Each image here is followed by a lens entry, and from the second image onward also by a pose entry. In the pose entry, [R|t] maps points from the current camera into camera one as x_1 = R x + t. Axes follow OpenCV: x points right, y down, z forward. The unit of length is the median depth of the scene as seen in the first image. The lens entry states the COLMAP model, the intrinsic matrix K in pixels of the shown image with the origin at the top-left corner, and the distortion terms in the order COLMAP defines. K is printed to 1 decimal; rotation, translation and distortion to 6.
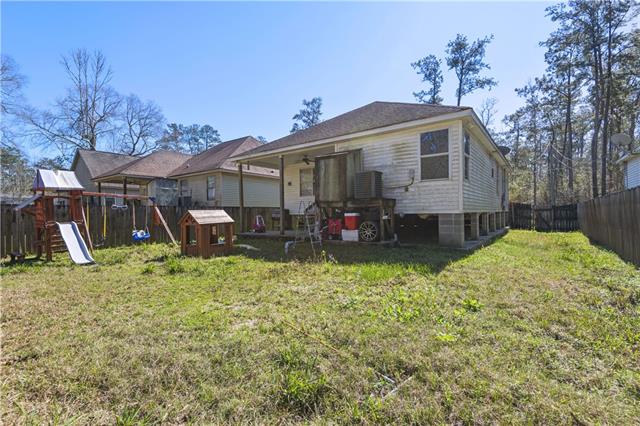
lens RADIAL K [[299.6, 0, 320.8], [0, 299.6, 213.2], [0, 0, 1]] dist [0.002317, 0.000230]
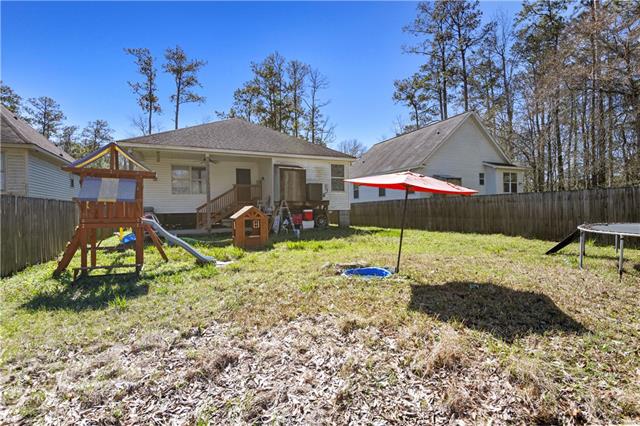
lens RADIAL K [[299.6, 0, 321.7], [0, 299.6, 212.6], [0, 0, 1]] dist [0.002317, 0.000230]
pose [[0.430029, -0.005555, 0.902798, -1.205657], [0.002731, 0.999985, 0.004852, 0.007110], [-0.902811, 0.000379, 0.430038, 0.285713]]
